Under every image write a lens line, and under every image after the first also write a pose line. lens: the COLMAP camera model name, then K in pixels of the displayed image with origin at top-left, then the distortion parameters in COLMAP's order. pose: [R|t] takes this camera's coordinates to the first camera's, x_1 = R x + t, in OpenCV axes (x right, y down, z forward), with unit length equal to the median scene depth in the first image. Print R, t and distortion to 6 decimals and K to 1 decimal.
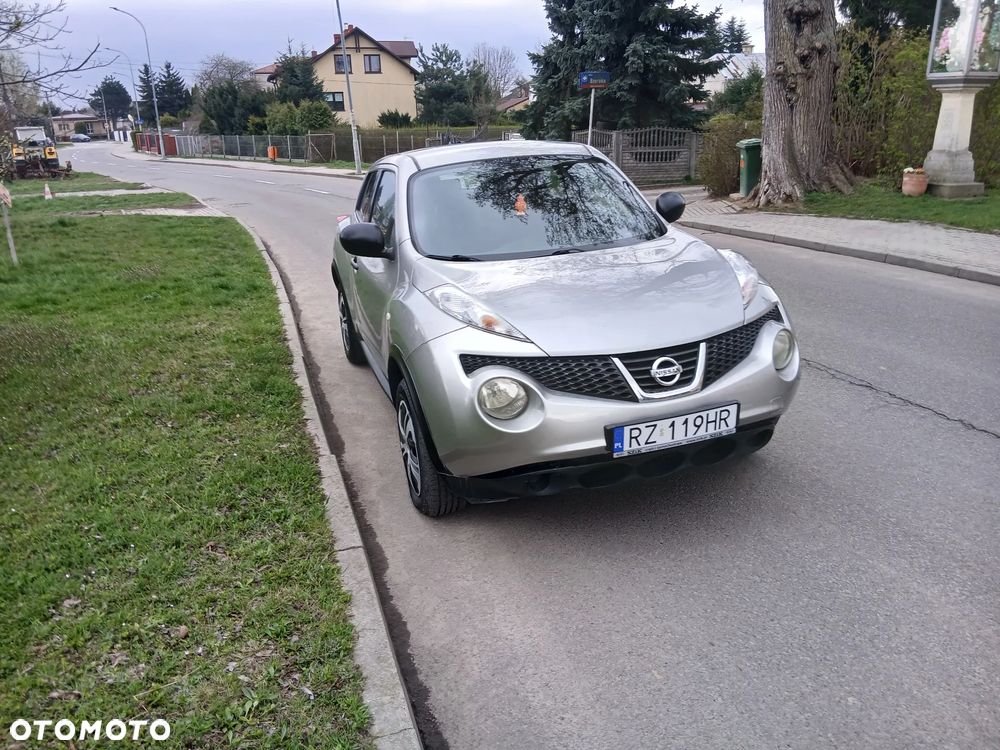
lens RADIAL K [[747.3, 0, 514.4], [0, 747.3, 374.6], [0, 0, 1]] dist [0.098863, -0.157383]
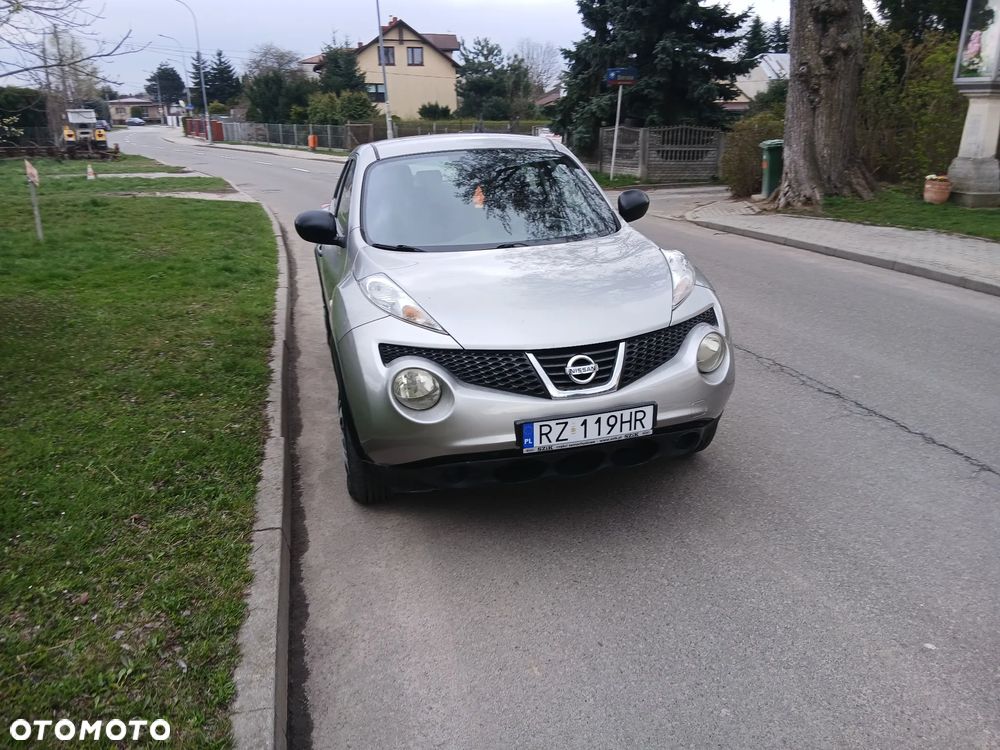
lens RADIAL K [[739.2, 0, 500.0], [0, 739.2, 375.0], [0, 0, 1]] dist [0.094617, -0.151938]
pose [[0.997235, 0.045625, -0.058661, 0.051031], [-0.045014, 0.998918, 0.011697, -0.001183], [0.059131, -0.009024, 0.998209, 0.003983]]
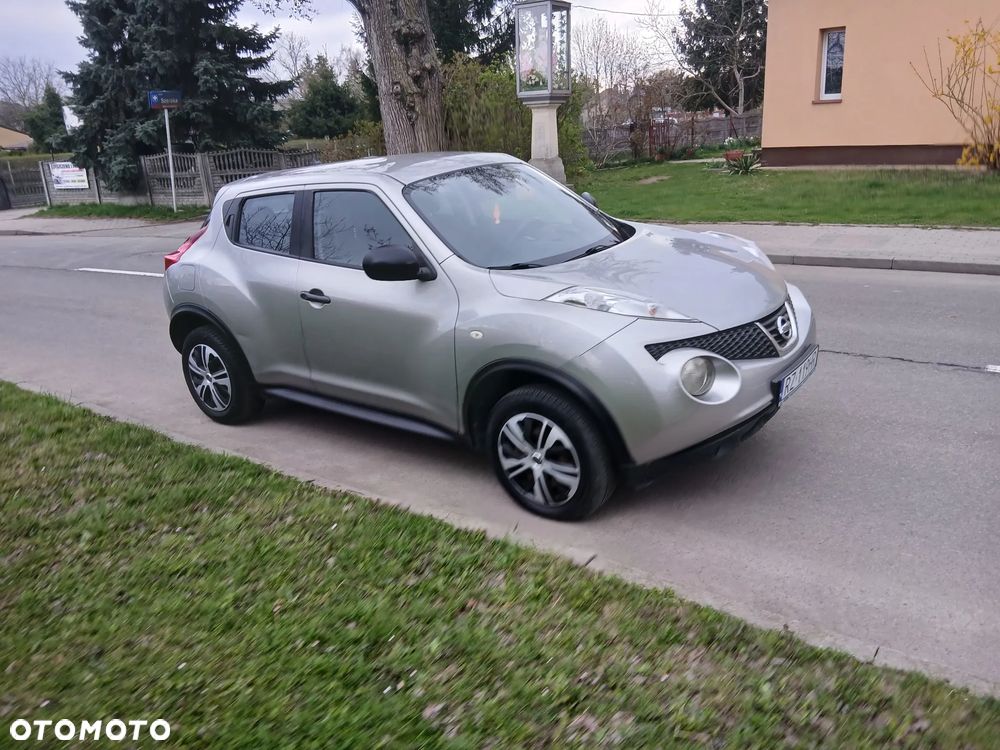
lens RADIAL K [[752.6, 0, 490.7], [0, 752.6, 393.7], [0, 0, 1]] dist [0.105943, -0.159154]
pose [[0.834262, -0.204821, 0.511914, -0.276753], [0.208206, 0.976729, 0.051485, -0.020745], [-0.510547, 0.063632, 0.857492, 0.070559]]
